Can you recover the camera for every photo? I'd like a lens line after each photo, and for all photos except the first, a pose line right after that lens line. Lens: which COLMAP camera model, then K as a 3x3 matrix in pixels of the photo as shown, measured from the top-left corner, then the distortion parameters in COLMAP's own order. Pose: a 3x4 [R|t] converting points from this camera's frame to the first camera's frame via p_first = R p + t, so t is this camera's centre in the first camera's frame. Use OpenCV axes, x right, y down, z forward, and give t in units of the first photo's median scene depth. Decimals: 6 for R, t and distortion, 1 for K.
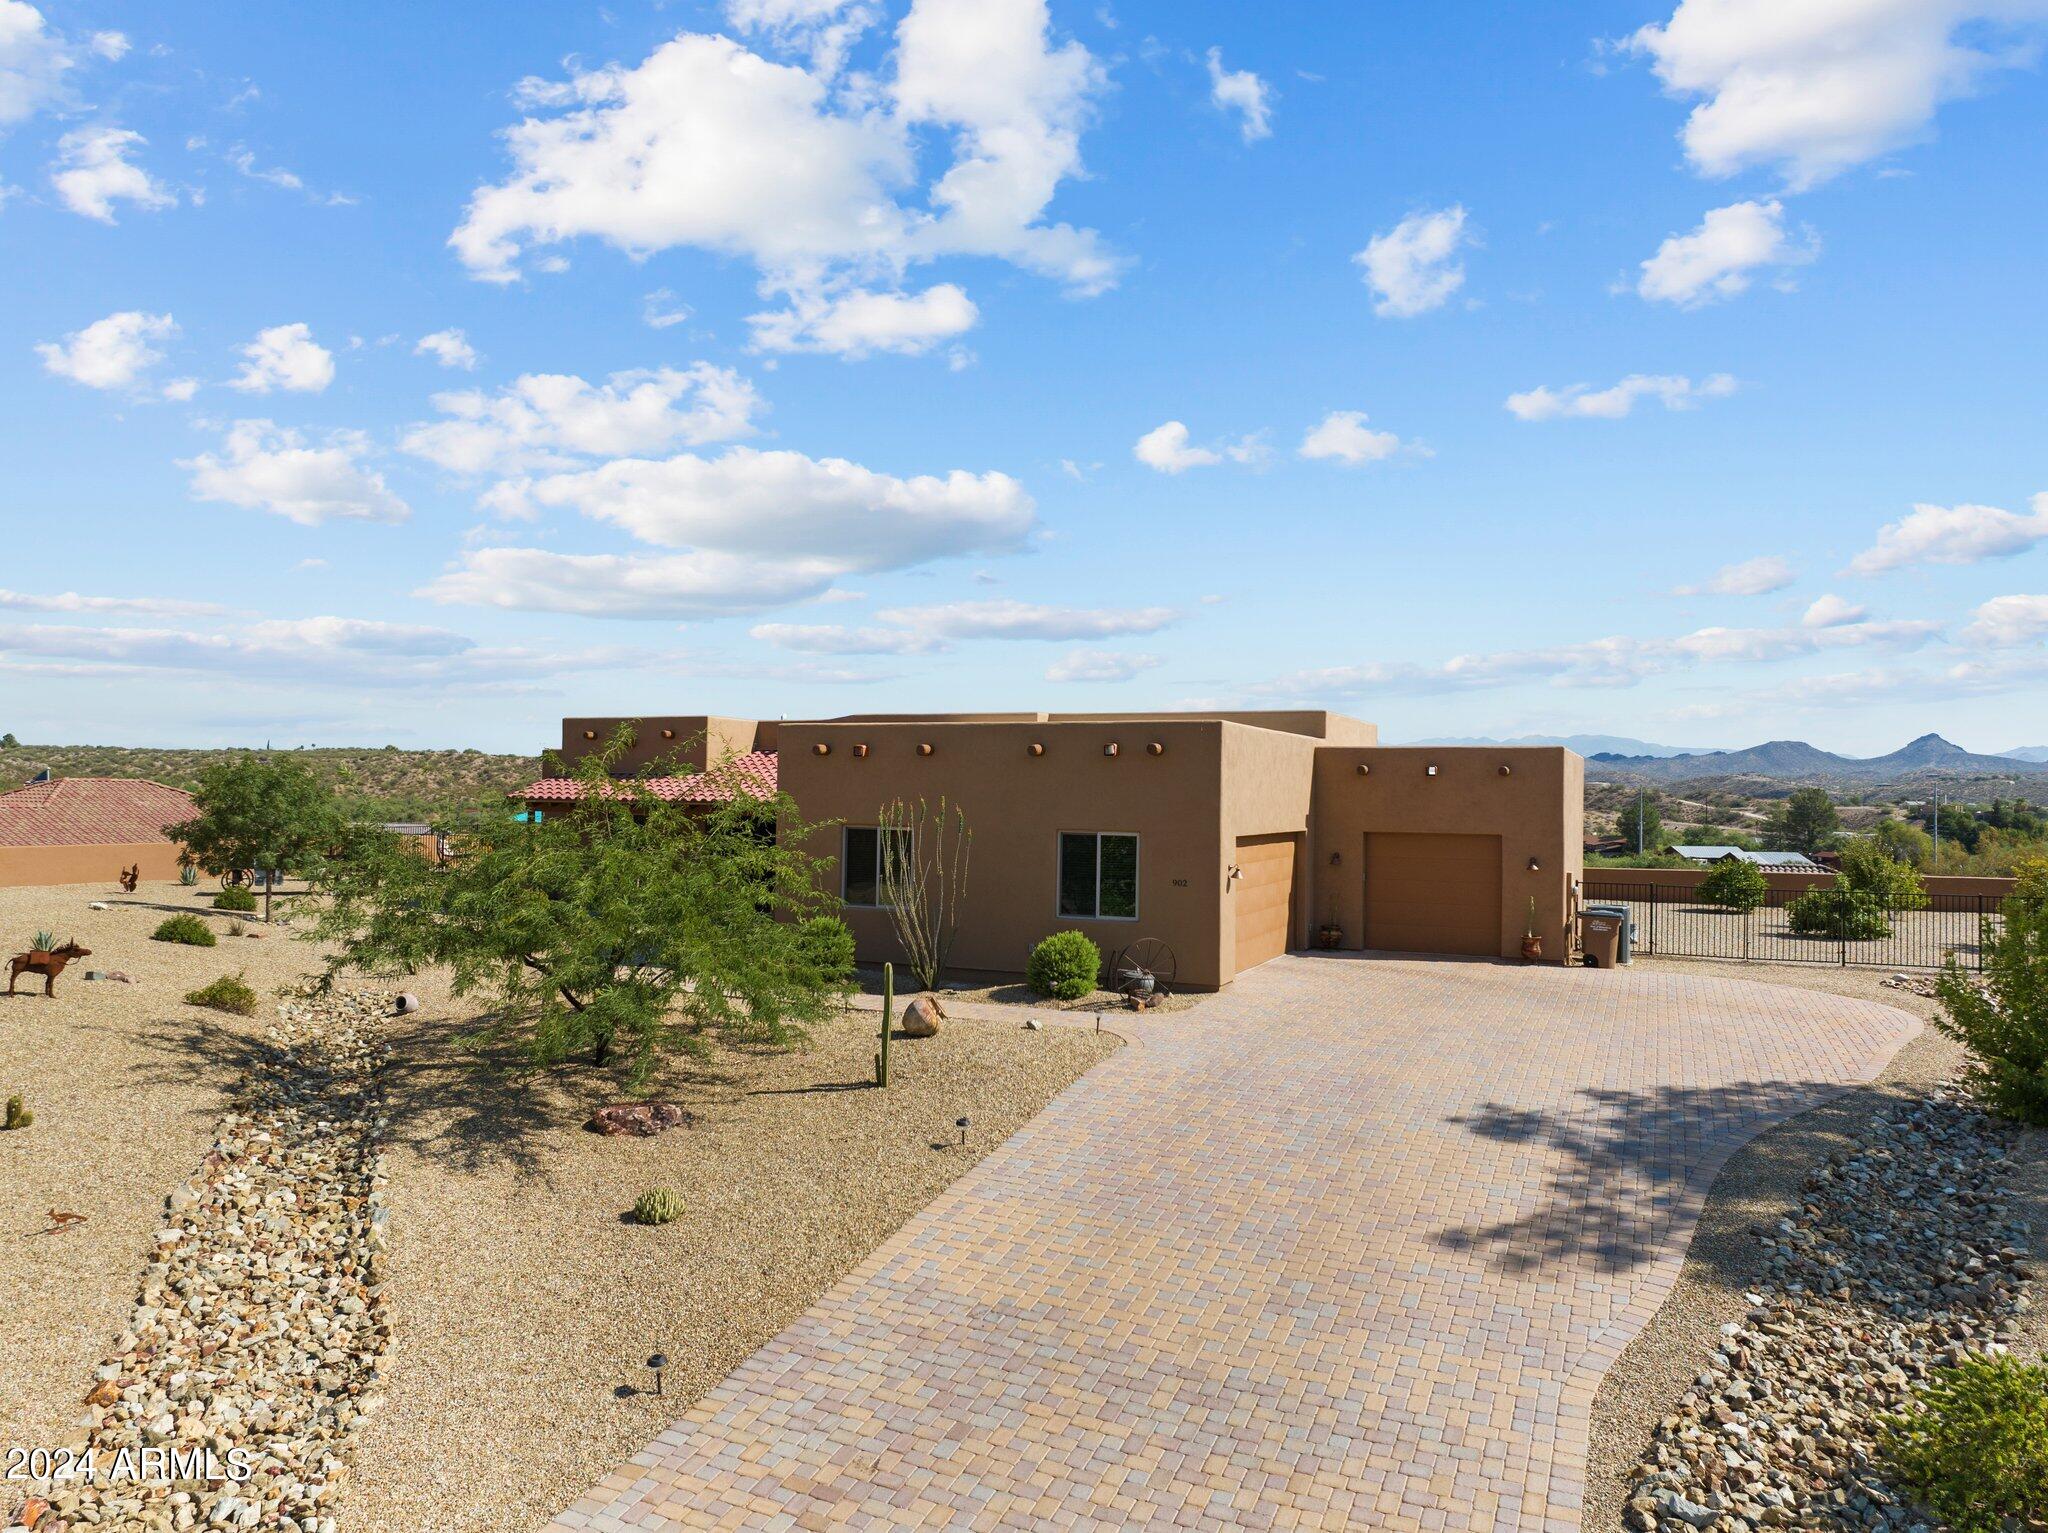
lens RADIAL K [[1446.0, 0, 1024.0], [0, 1446.0, 766.5], [0, 0, 1]] dist [-0.067056, 0.038739]
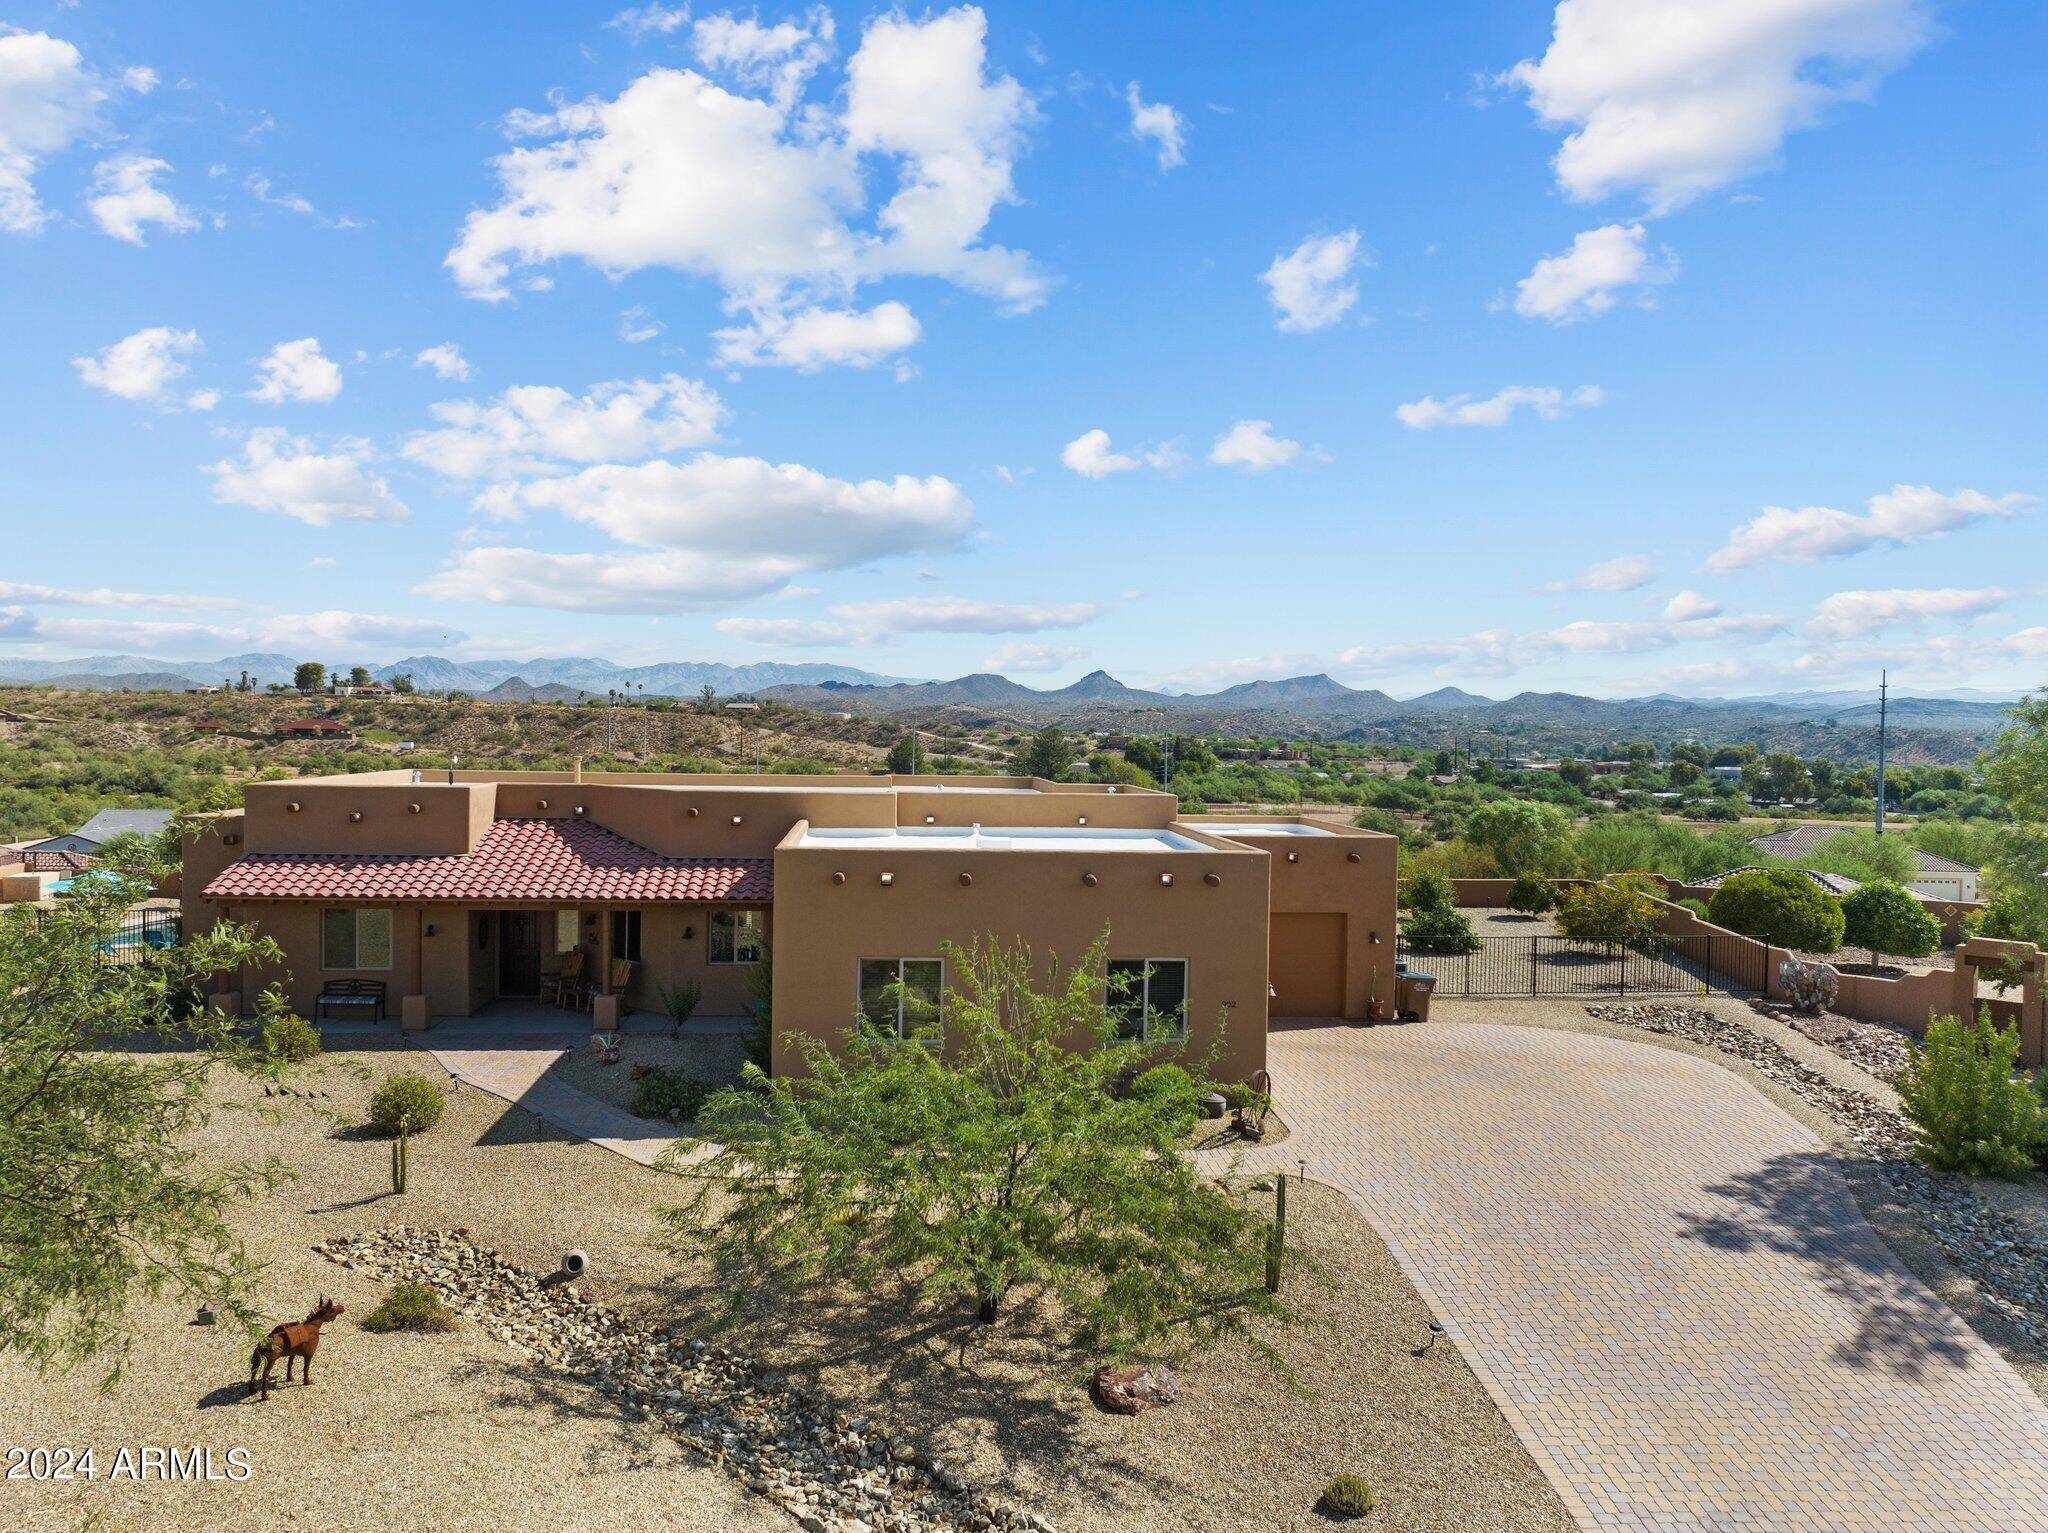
lens RADIAL K [[1447.7, 0, 1024.0], [0, 1447.7, 766.5], [0, 0, 1]] dist [-0.036337, 0.001853]
pose [[0.863940, -0.007962, 0.503532, -0.722375], [-0.019978, 0.998546, 0.050065, -0.186539], [-0.503198, -0.053313, 0.862525, 0.209788]]
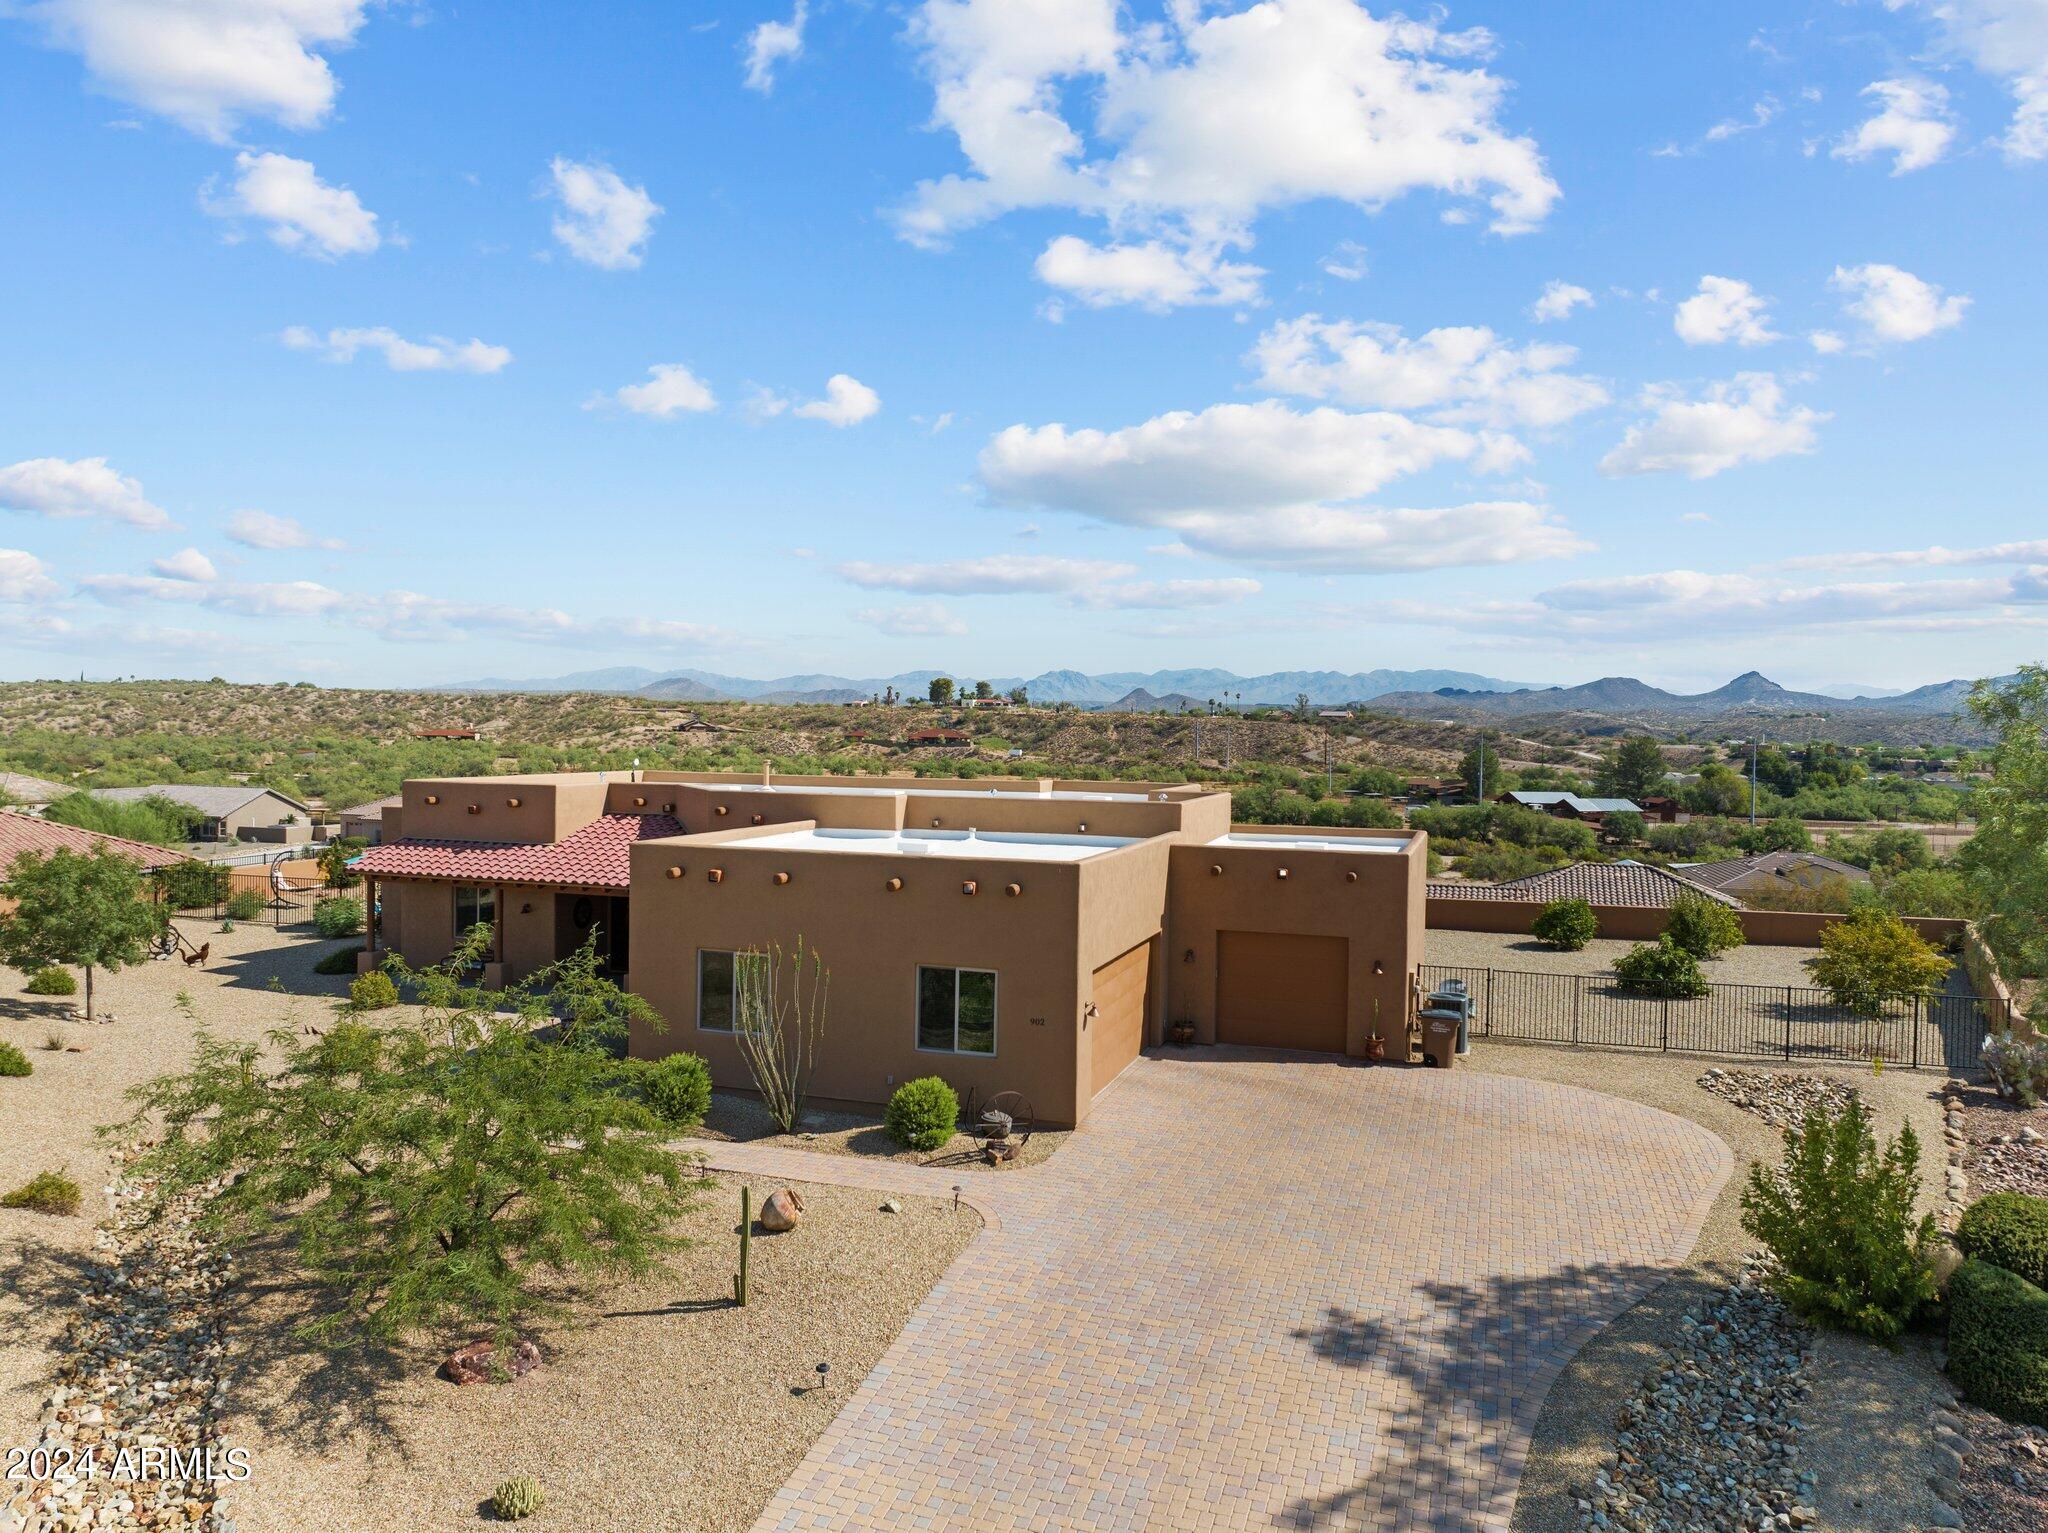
lens RADIAL K [[1446.7, 0, 1024.0], [0, 1446.7, 766.5], [0, 0, 1]] dist [-0.066521, 0.037378]
pose [[0.995124, 0.000926, 0.098626, -0.001169], [-0.005887, 0.998731, 0.050021, -0.190980], [-0.098454, -0.050357, 0.993867, 0.005854]]
